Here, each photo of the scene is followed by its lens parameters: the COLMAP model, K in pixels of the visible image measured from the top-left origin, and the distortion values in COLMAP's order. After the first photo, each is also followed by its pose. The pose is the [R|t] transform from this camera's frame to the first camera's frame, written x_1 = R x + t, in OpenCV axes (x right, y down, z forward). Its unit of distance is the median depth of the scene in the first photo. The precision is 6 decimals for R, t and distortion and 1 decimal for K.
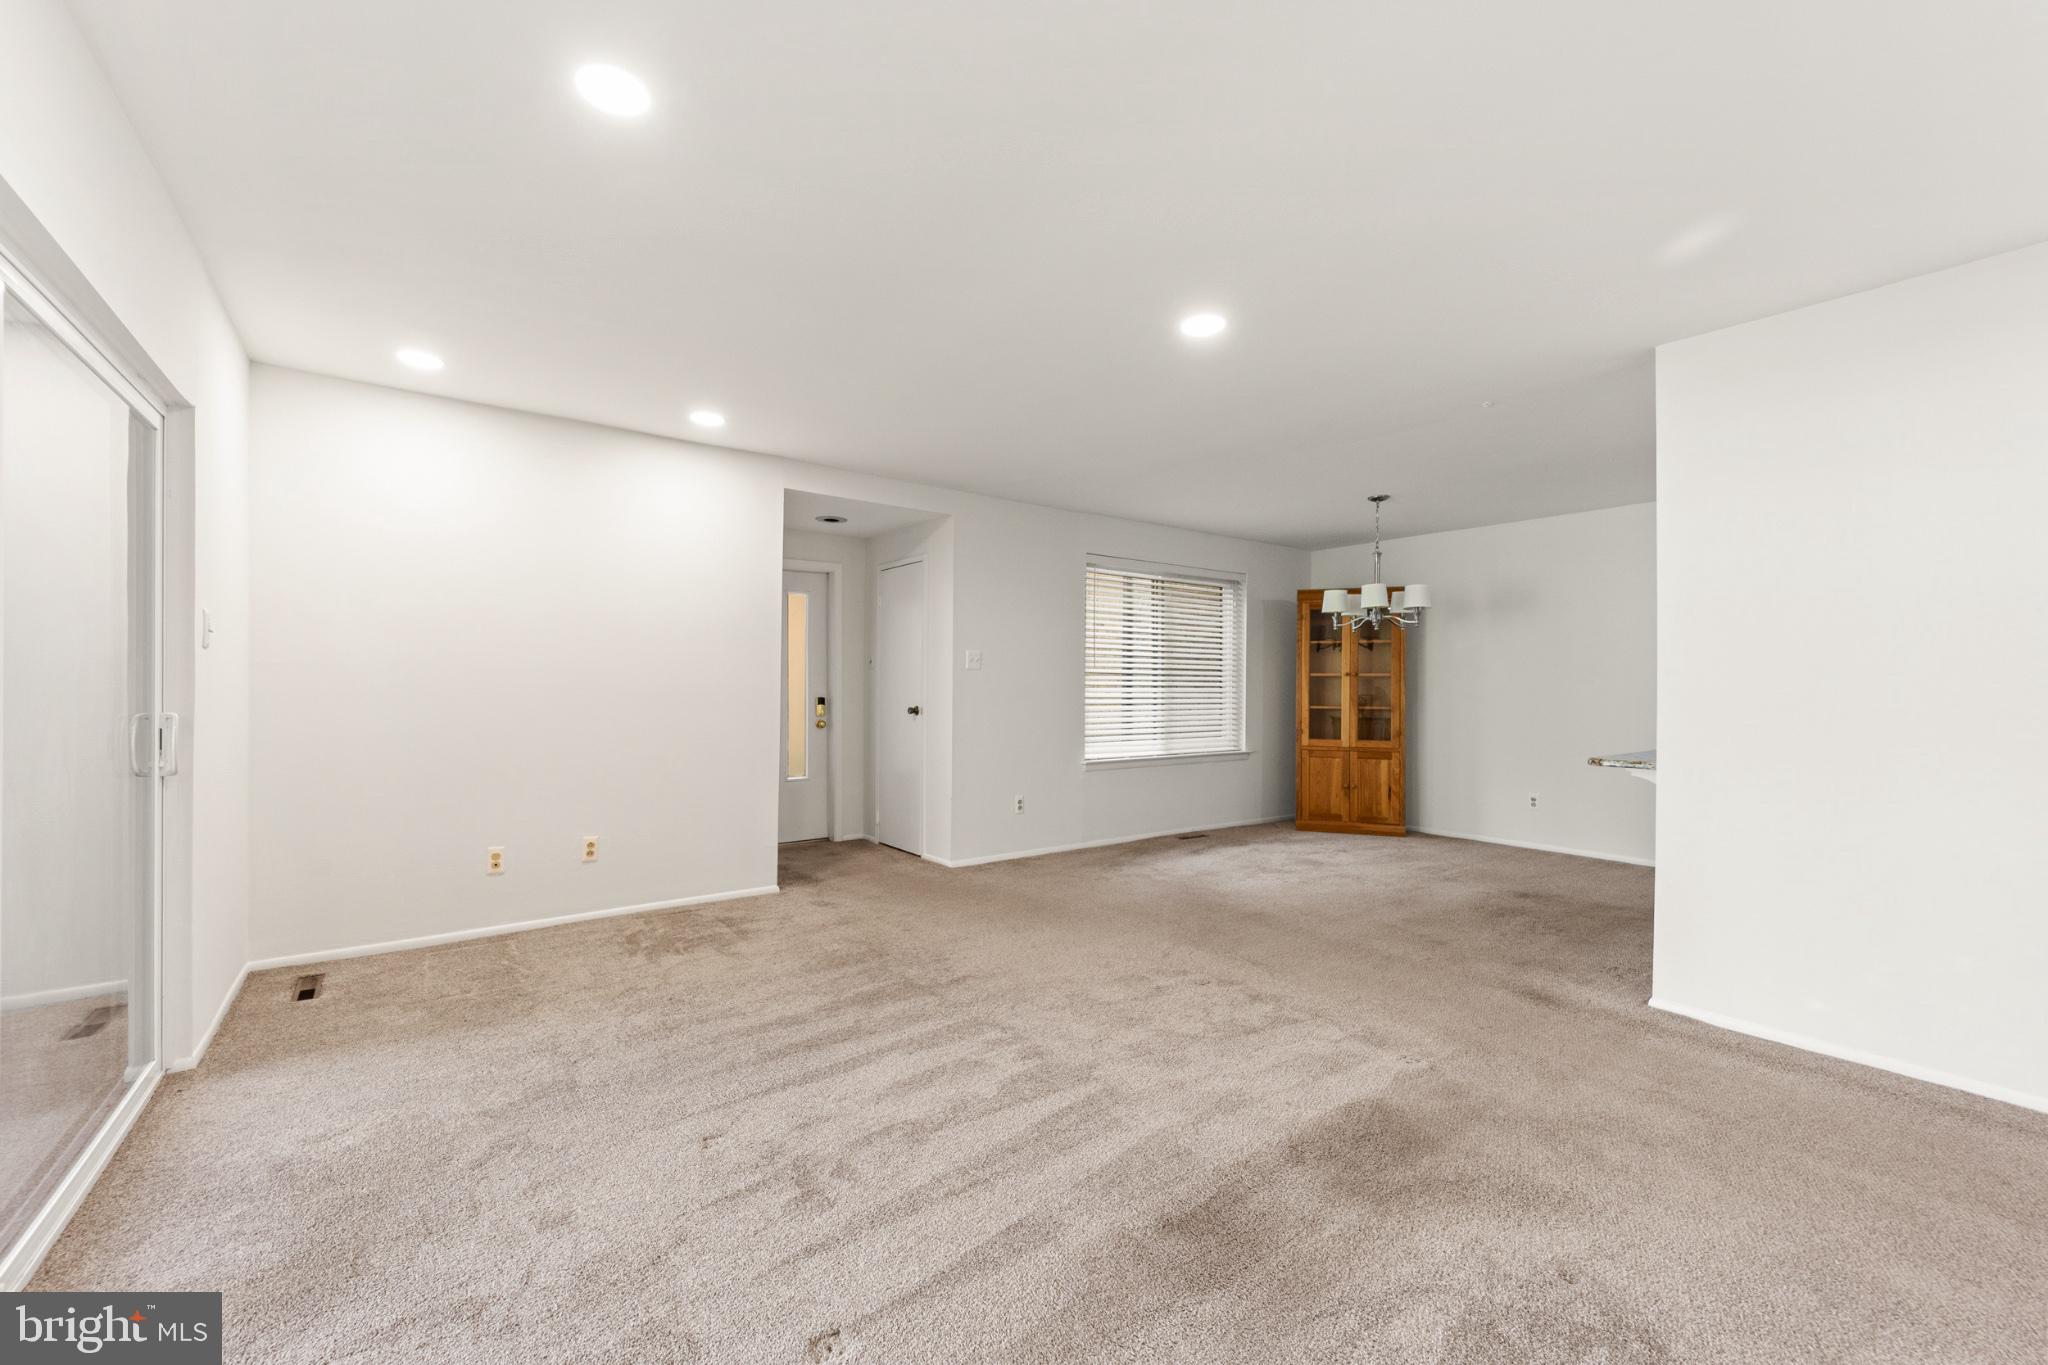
lens RADIAL K [[823.2, 0, 1024.6], [0, 823.2, 692.6], [0, 0, 1]] dist [-0.000512, -0.001031]
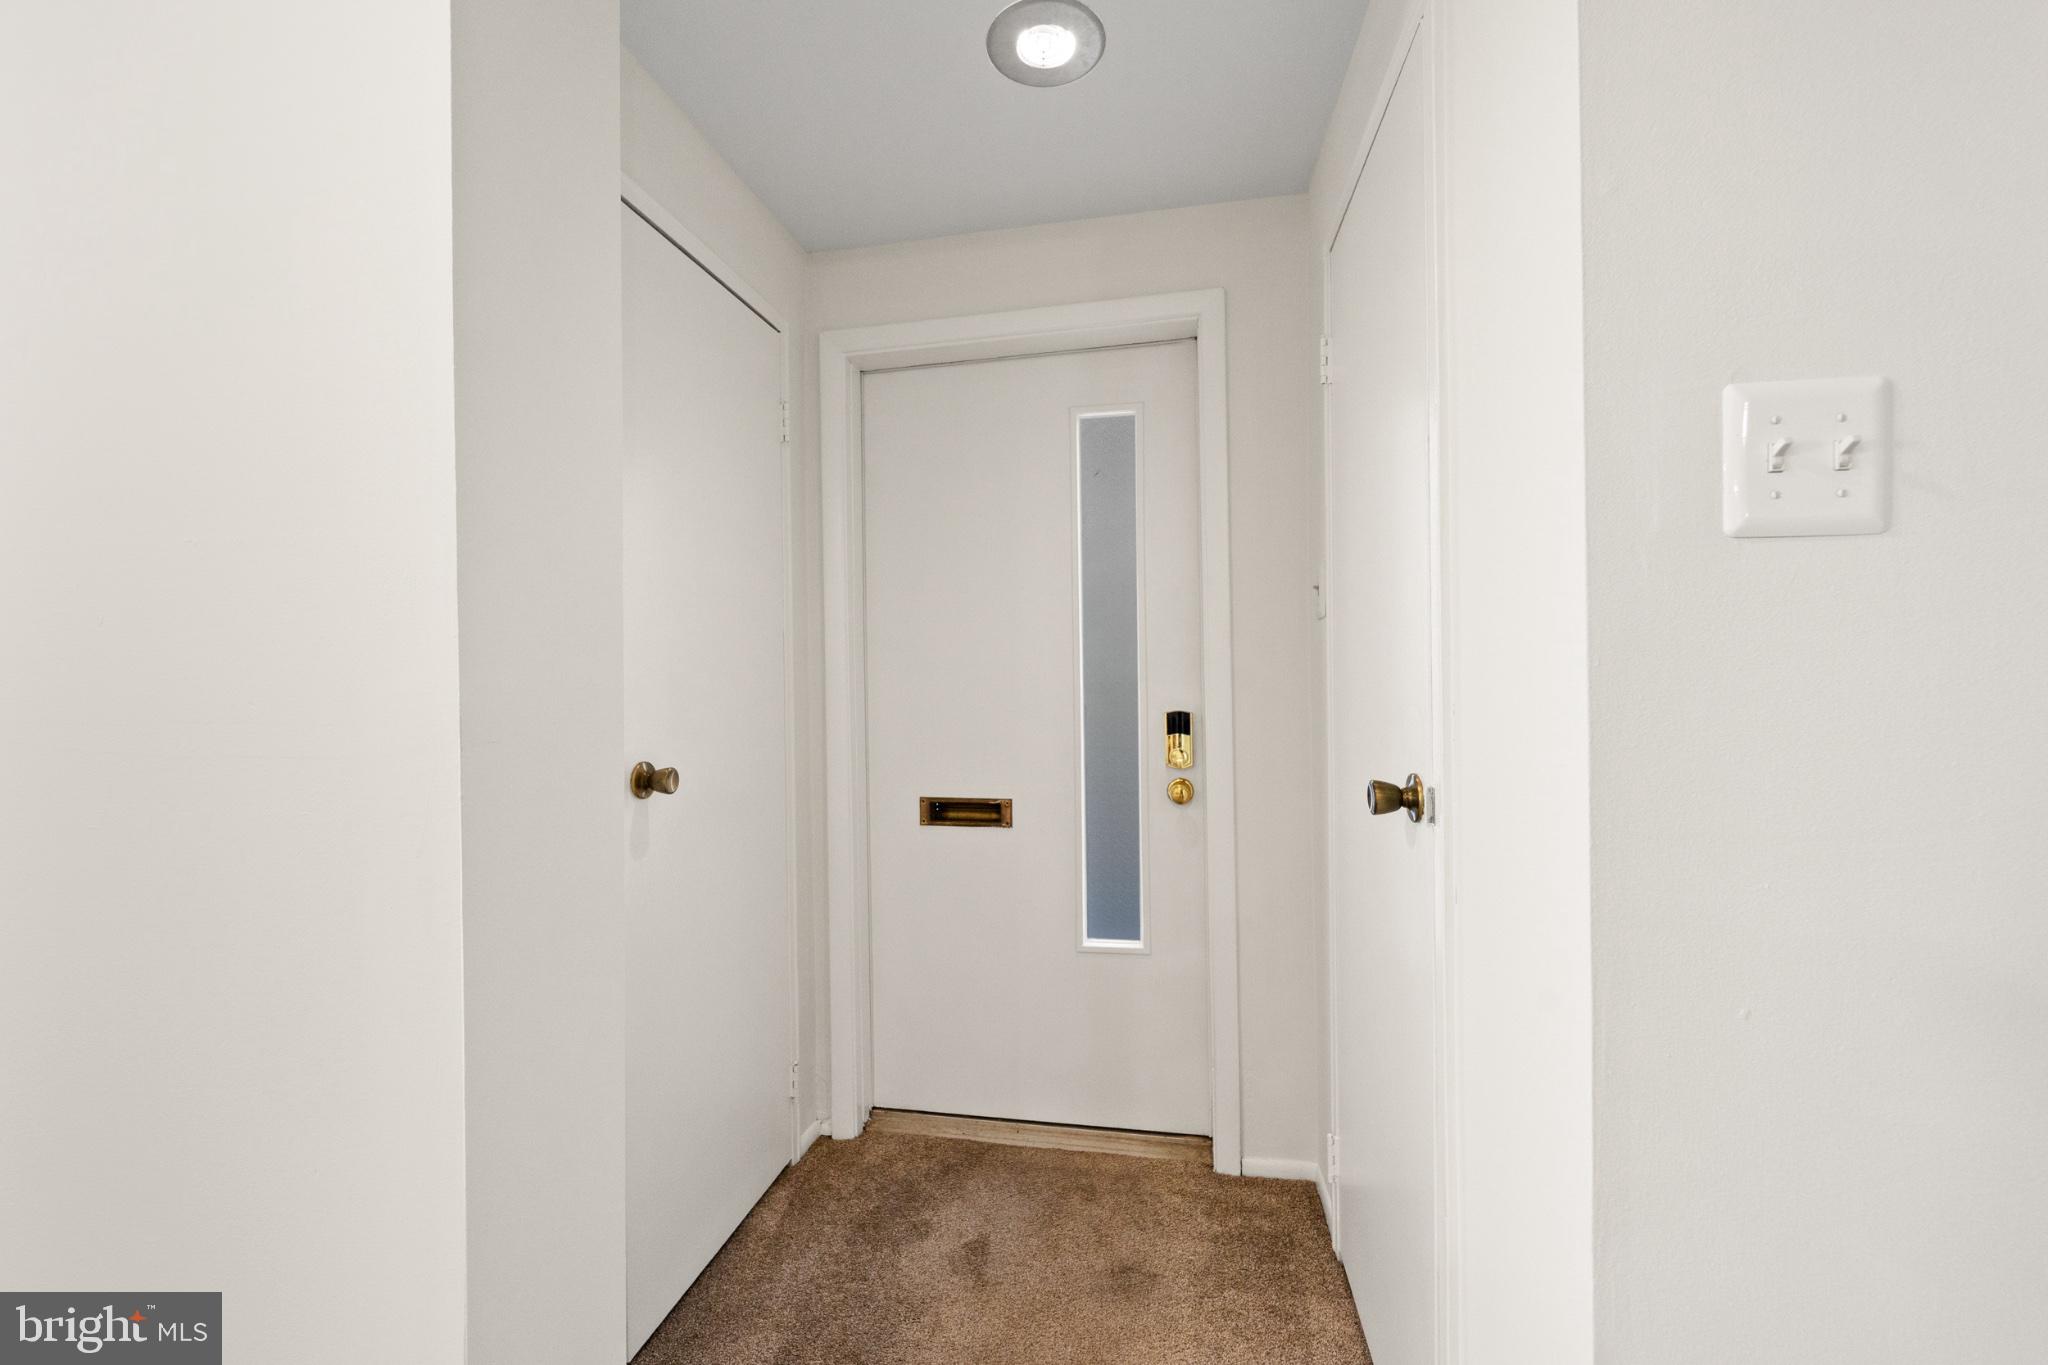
lens RADIAL K [[823.2, 0, 1019.2], [0, 823.2, 680.0], [0, 0, 1]] dist [-0.000512, -0.001031]
pose [[0.696428, -0.012420, -0.717519, -0.046186], [0.013480, 0.999900, -0.004224, -0.006307], [0.717500, -0.006731, 0.696526, 0.684018]]
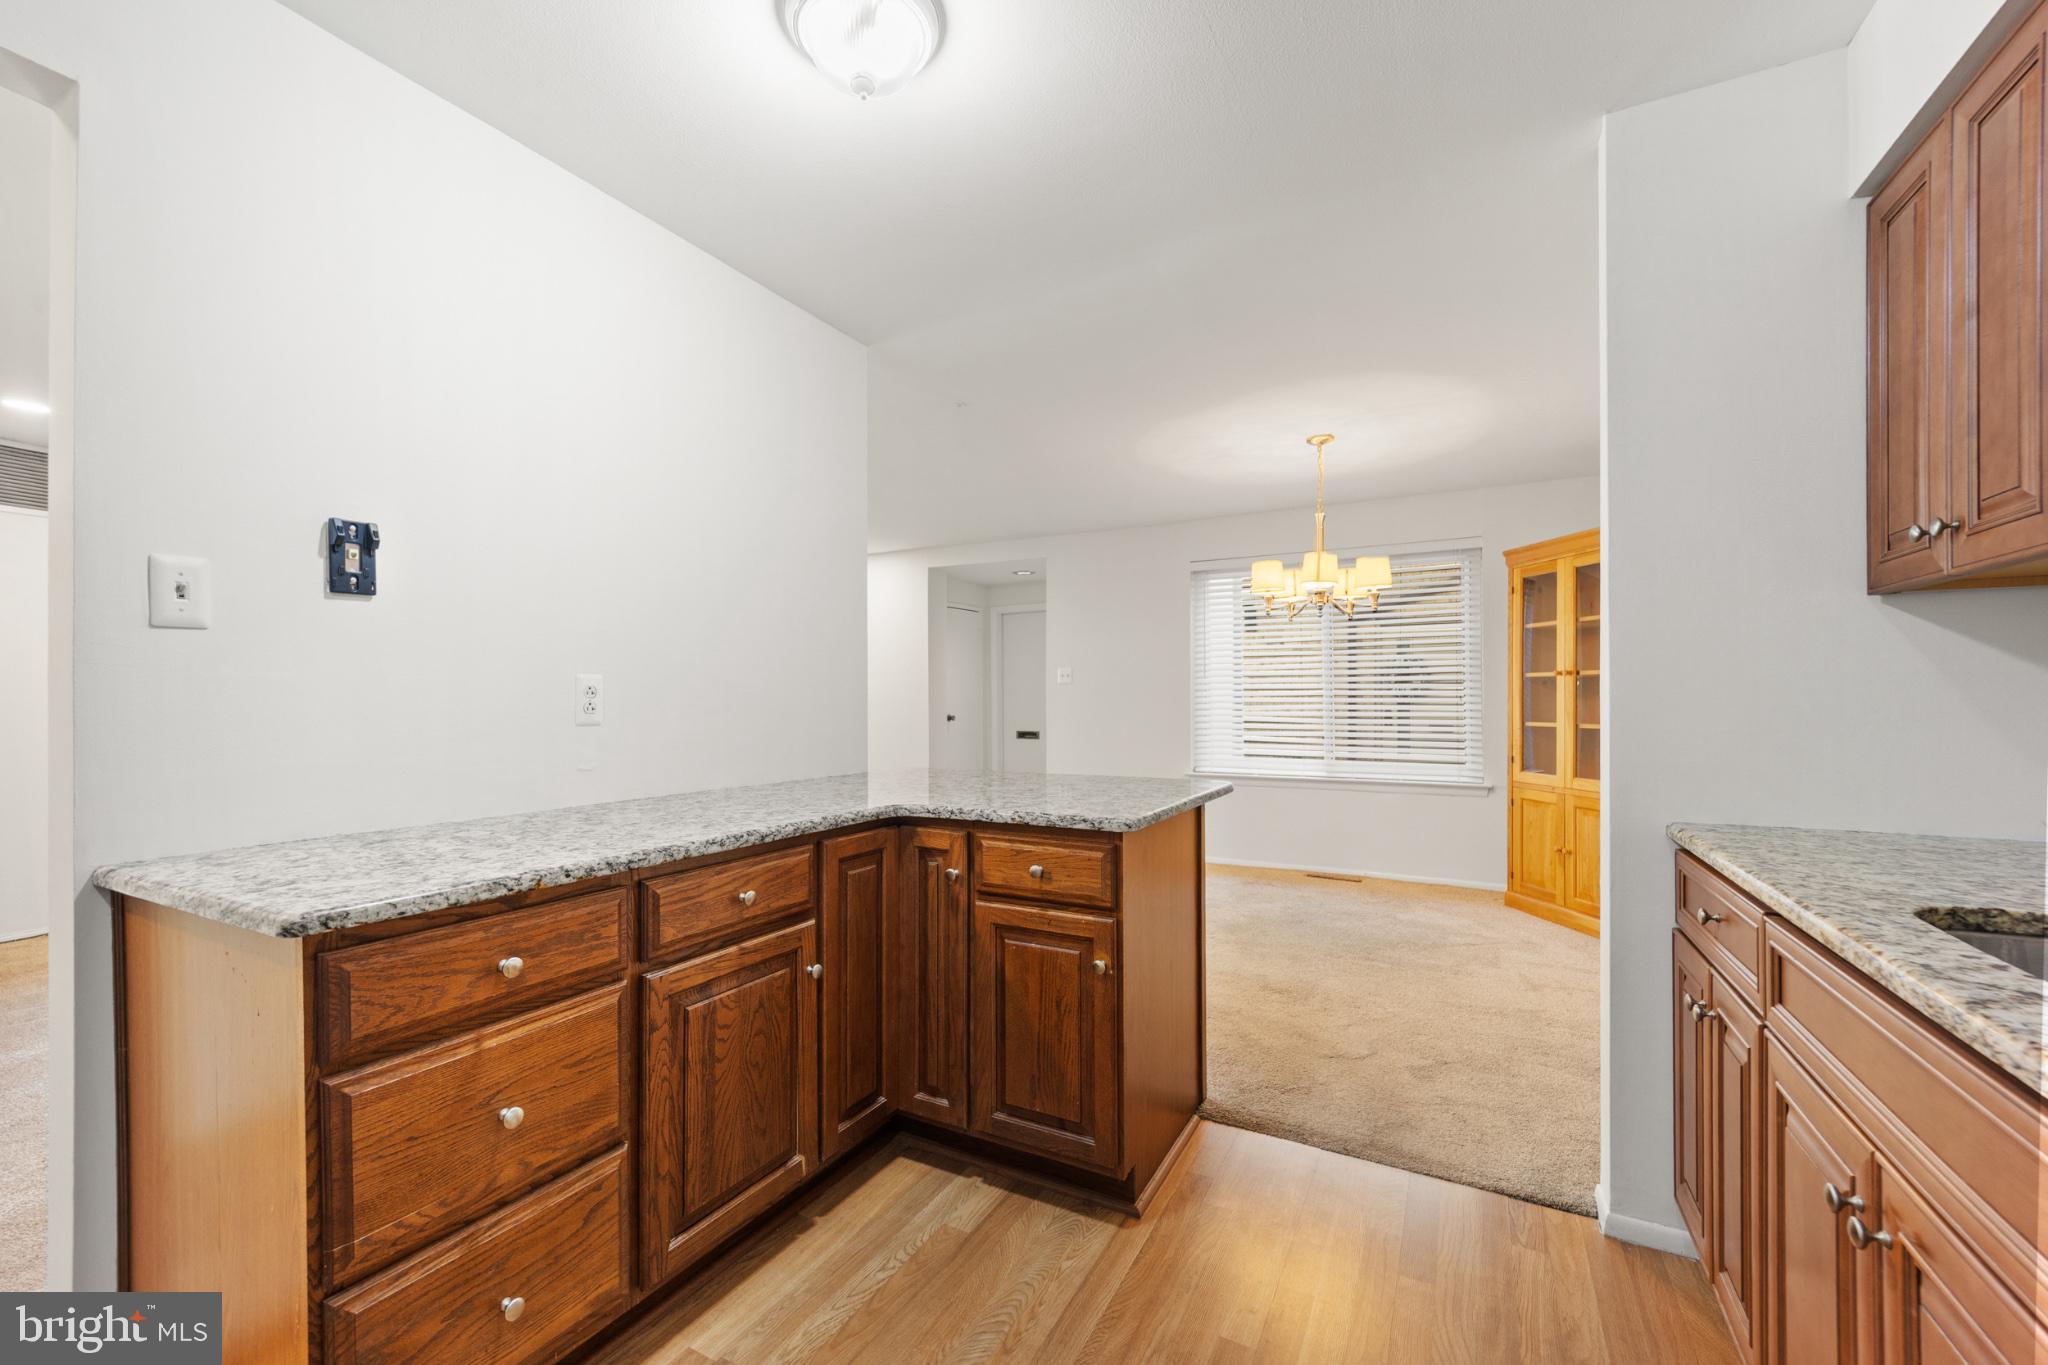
lens RADIAL K [[823.2, 0, 1013.8], [0, 823.2, 706.2], [0, 0, 1]] dist [-0.000512, -0.001031]
pose [[0.436909, -0.000422, -0.899506, 0.786526], [0.005016, 0.999985, 0.001967, 0.000116], [0.899492, -0.005372, 0.436904, 0.348609]]
